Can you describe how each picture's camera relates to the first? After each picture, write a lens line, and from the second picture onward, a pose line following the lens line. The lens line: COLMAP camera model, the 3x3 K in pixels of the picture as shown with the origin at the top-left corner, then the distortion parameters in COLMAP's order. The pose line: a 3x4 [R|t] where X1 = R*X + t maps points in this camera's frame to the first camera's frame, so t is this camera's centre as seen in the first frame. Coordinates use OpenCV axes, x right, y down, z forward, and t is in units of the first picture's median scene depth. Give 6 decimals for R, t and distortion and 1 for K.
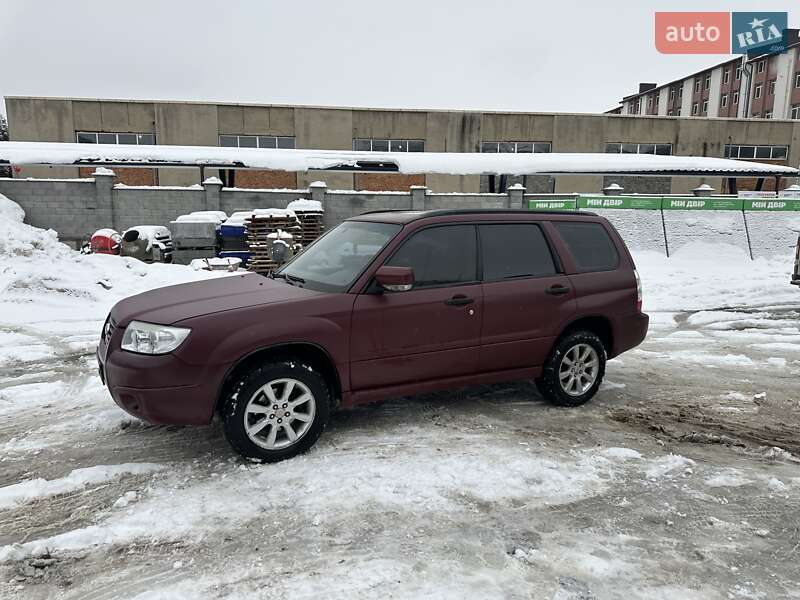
lens RADIAL K [[556.3, 0, 397.2], [0, 556.3, 307.8], [0, 0, 1]] dist [0.048243, -0.057487]
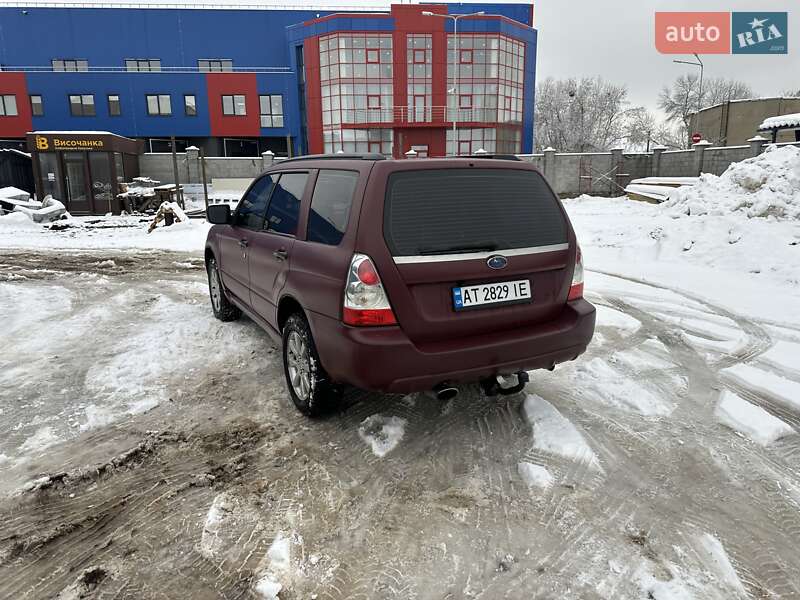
lens RADIAL K [[556.8, 0, 397.7], [0, 556.8, 312.5], [0, 0, 1]] dist [0.045897, -0.053917]
pose [[-0.008002, 0.223282, -0.974721, 0.885810], [-0.161394, 0.961684, 0.221621, -0.126532], [0.986858, 0.159088, 0.028341, 0.929916]]
